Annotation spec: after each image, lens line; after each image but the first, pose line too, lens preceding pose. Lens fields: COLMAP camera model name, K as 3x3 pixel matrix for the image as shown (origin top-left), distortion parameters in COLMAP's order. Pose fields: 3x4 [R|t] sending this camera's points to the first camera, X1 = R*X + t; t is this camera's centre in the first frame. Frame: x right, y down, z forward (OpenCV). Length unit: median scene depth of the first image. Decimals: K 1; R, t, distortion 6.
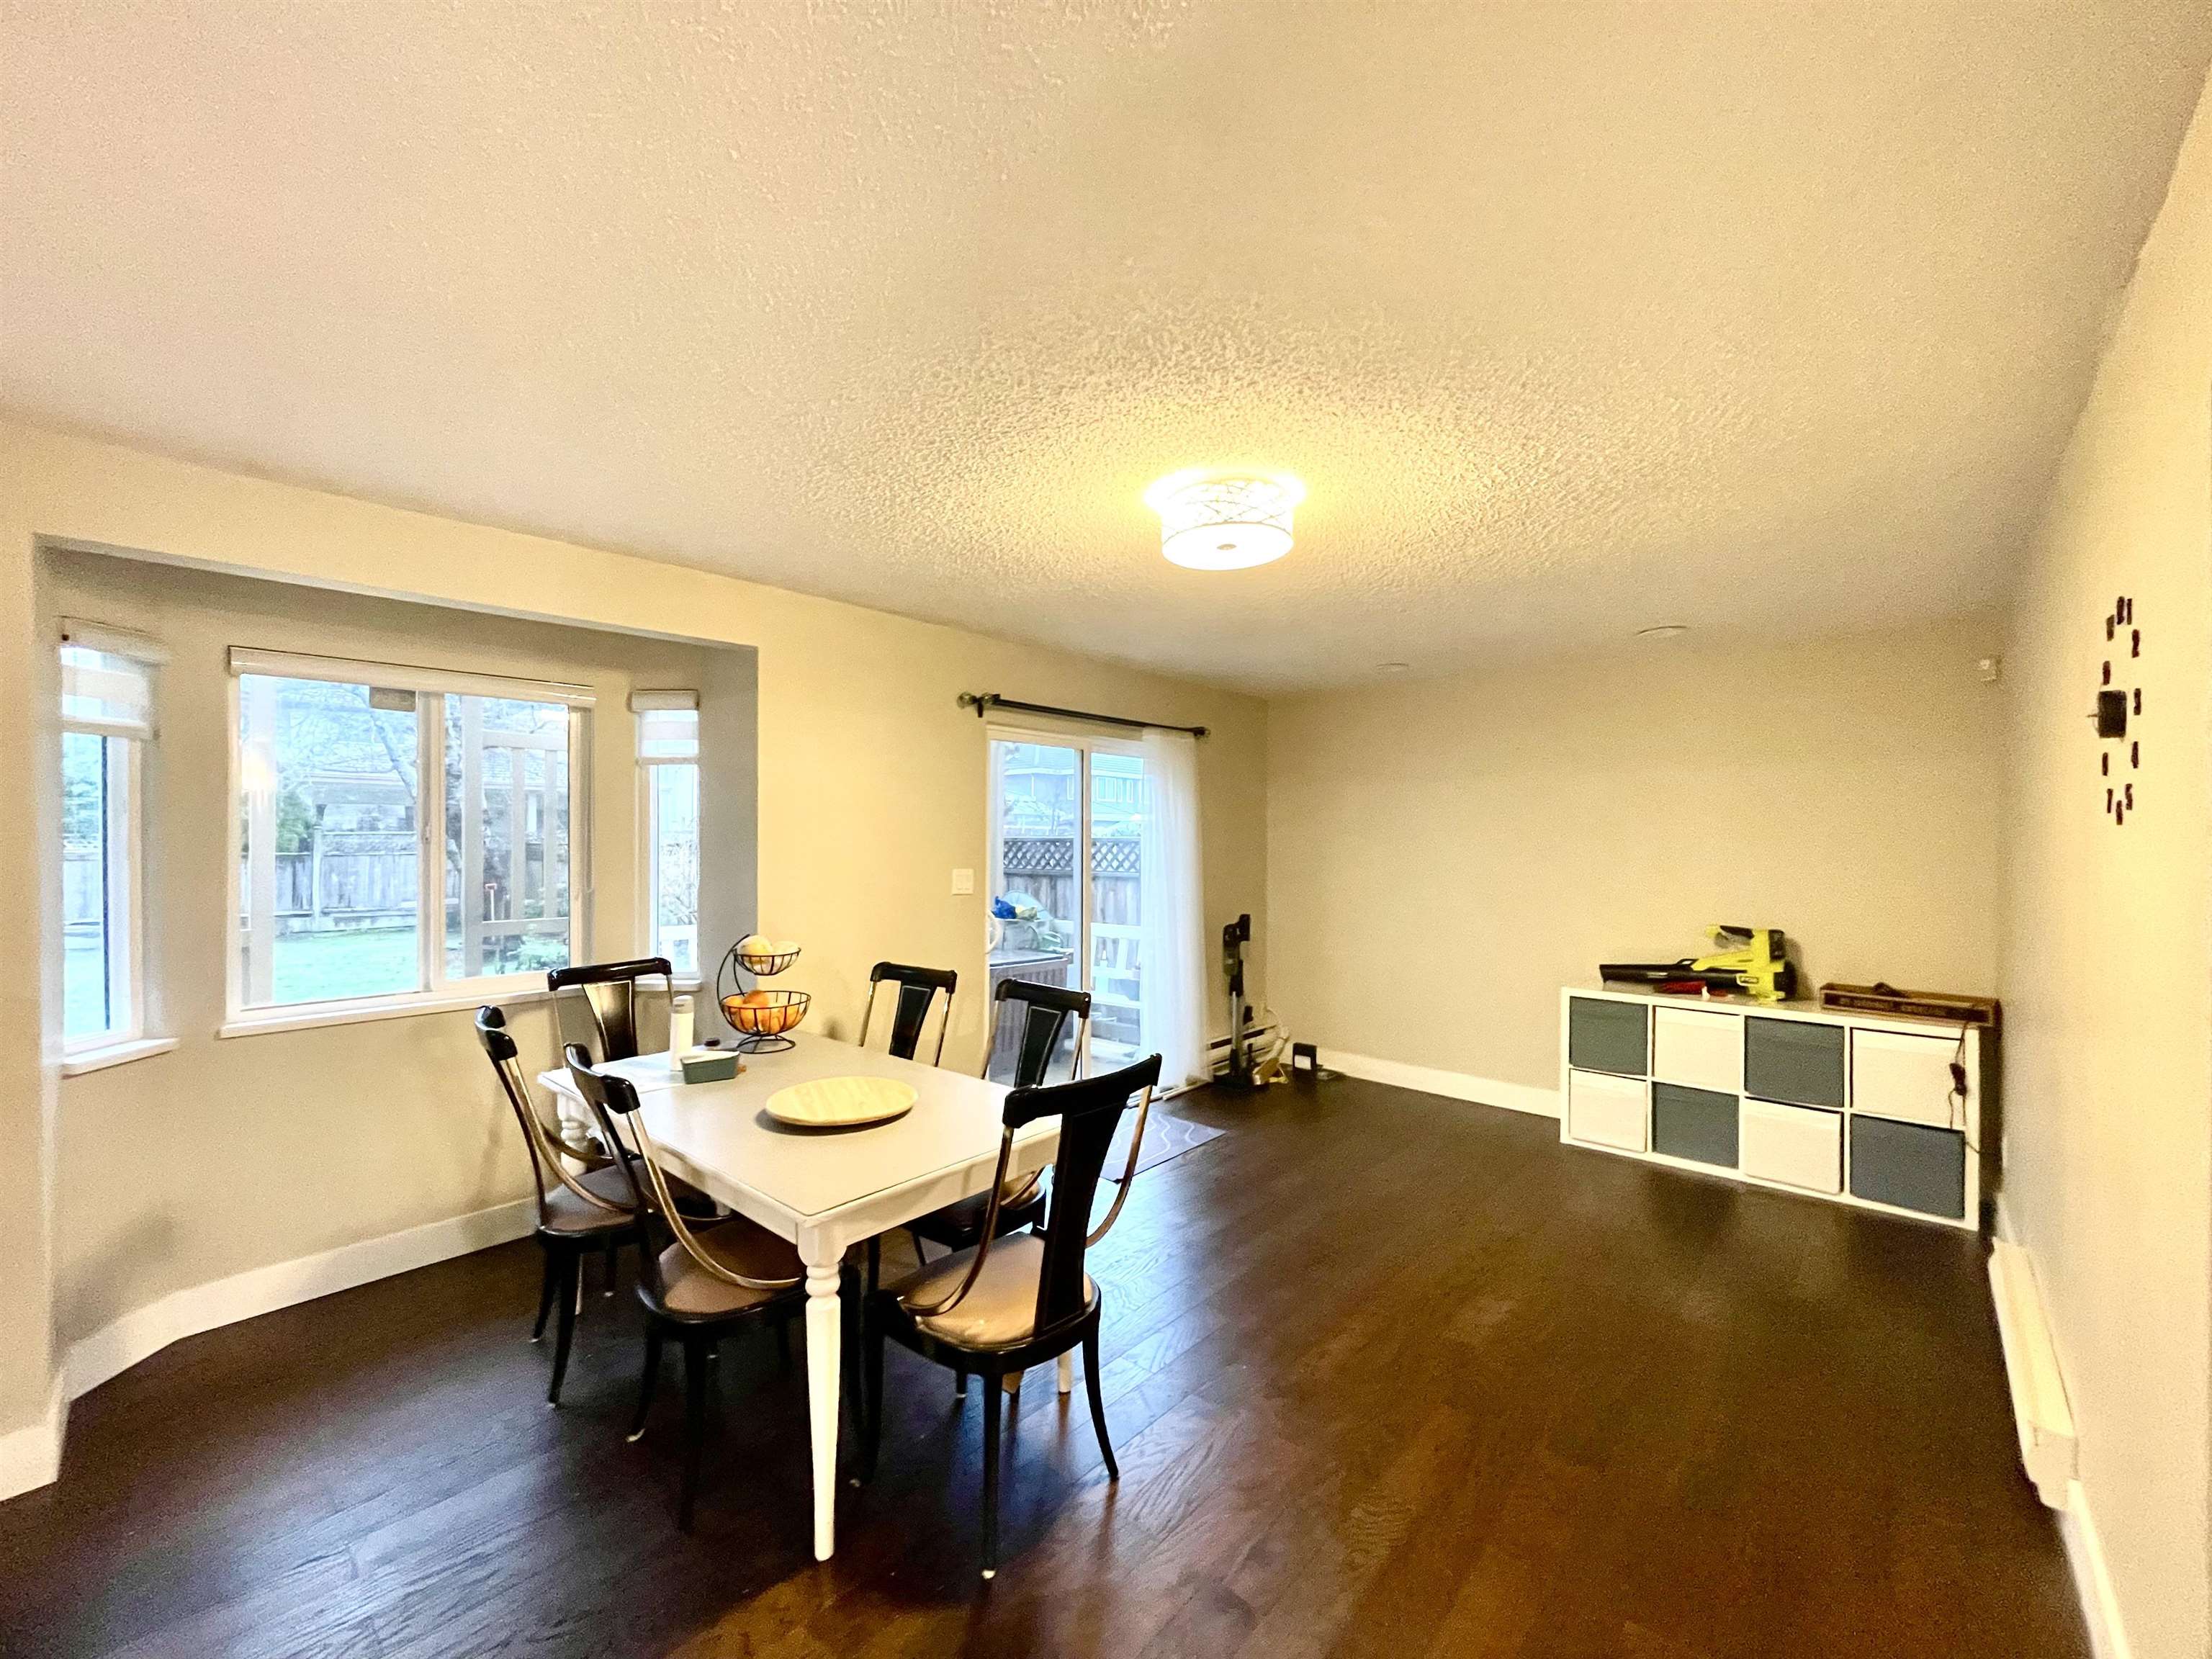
lens RADIAL K [[883.7, 0, 1106.1], [0, 883.7, 840.0], [0, 0, 1]] dist [-0.002382, -0.000221]
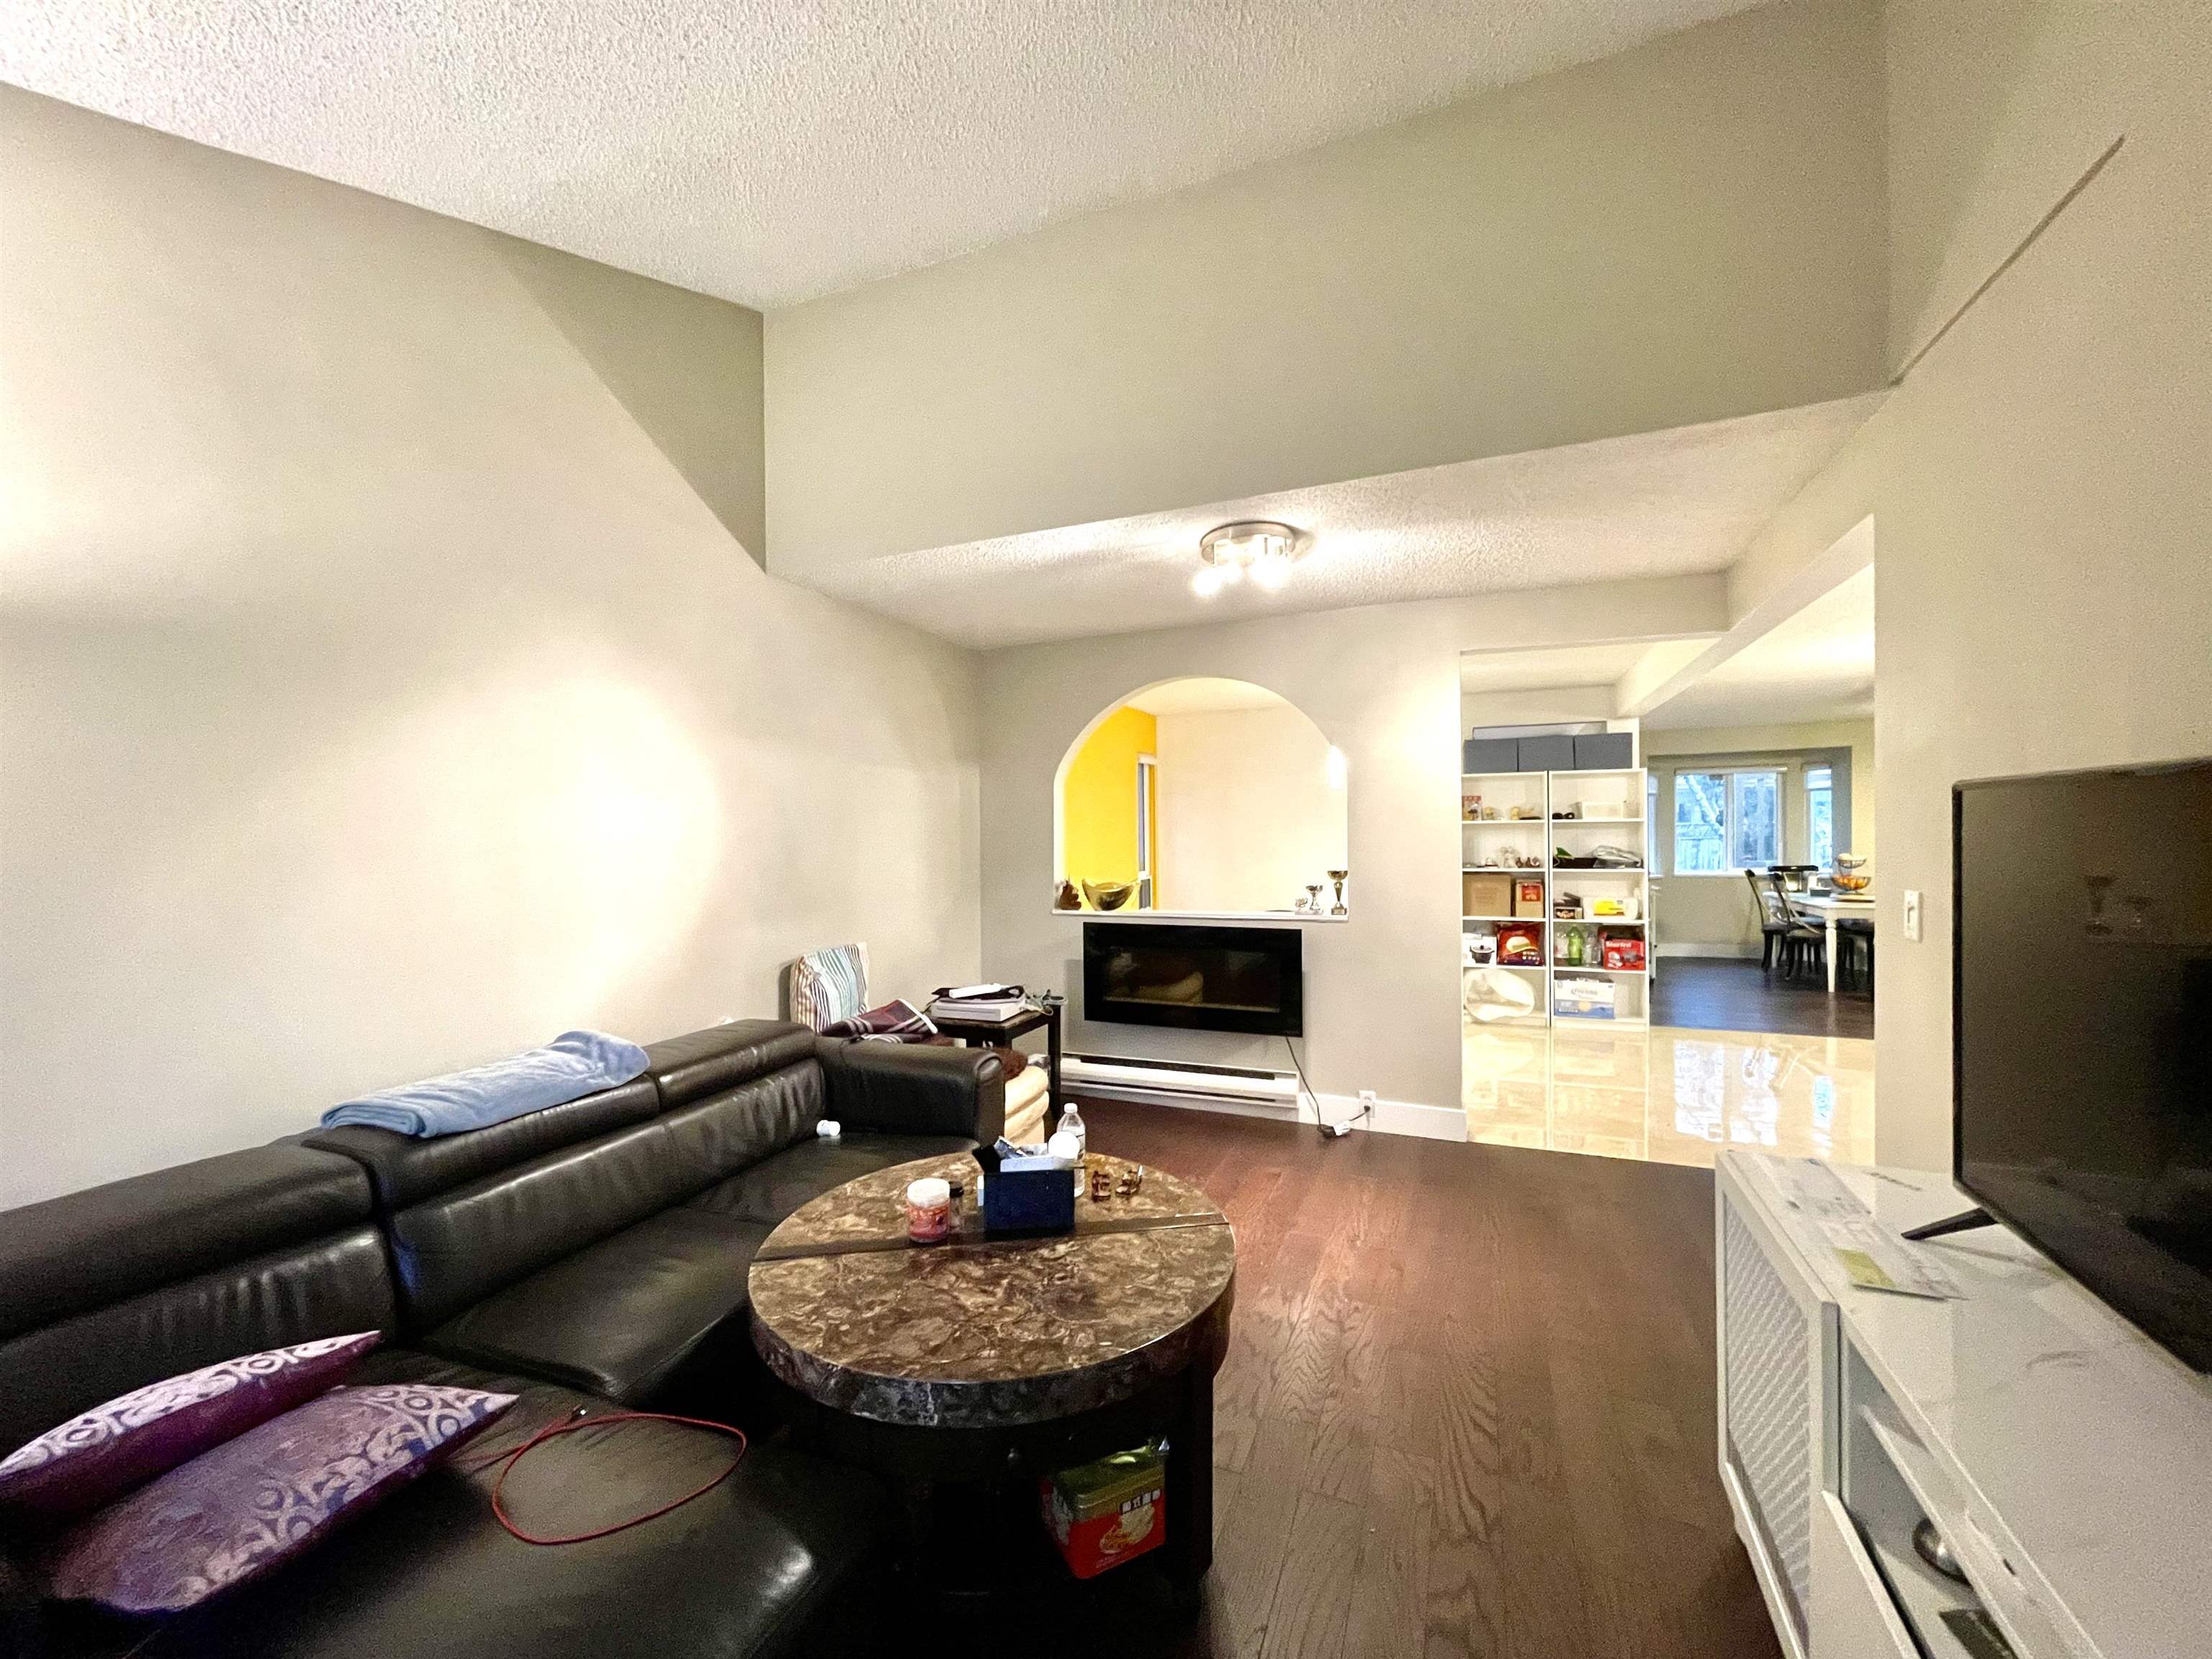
lens RADIAL K [[883.7, 0, 1106.1], [0, 883.7, 840.0], [0, 0, 1]] dist [-0.002382, -0.000221]
pose [[0.327275, -0.000926, -0.944929, 1.107641], [0.009952, 0.999947, 0.002467, 0.026624], [0.944877, -0.010212, 0.327267, -1.593838]]
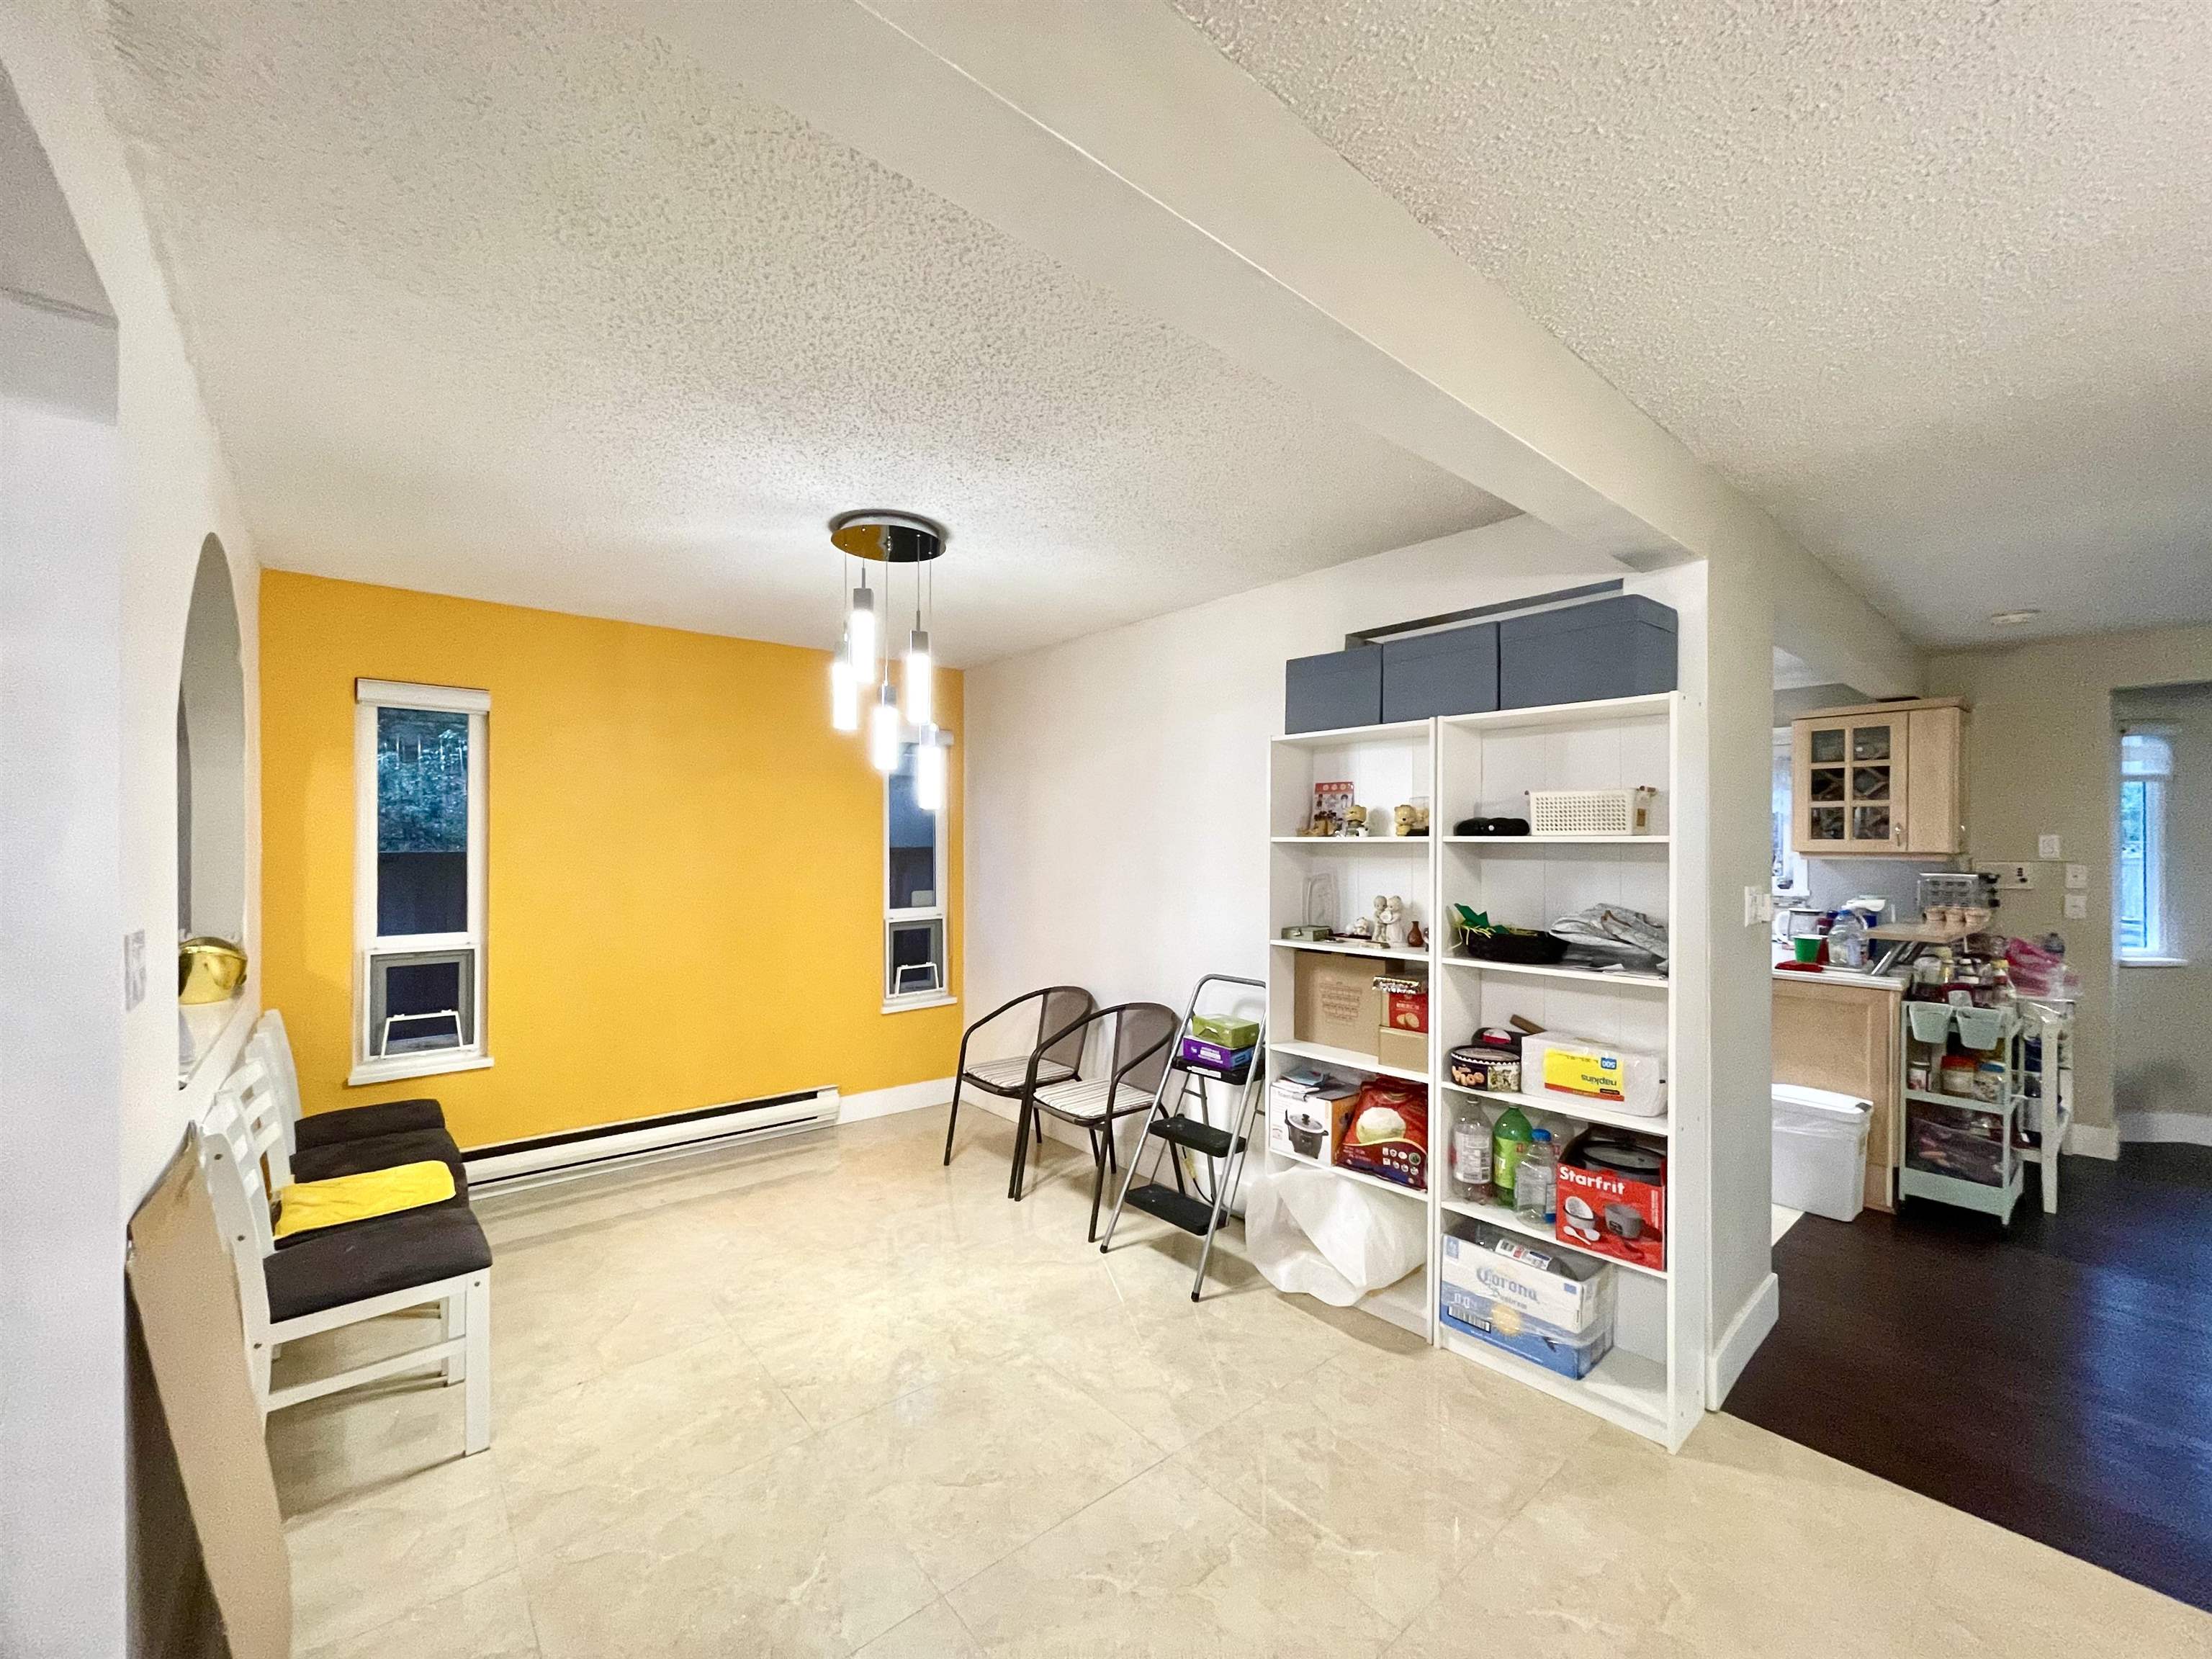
lens RADIAL K [[894.0, 0, 1098.3], [0, 894.0, 841.3], [0, 0, 1]] dist [0.001860, 0.000170]
pose [[-0.135807, -0.002623, -0.990732, 0.567375], [-0.004004, 0.999990, -0.002098, 0.008715], [0.990727, 0.003682, -0.135816, -0.510641]]
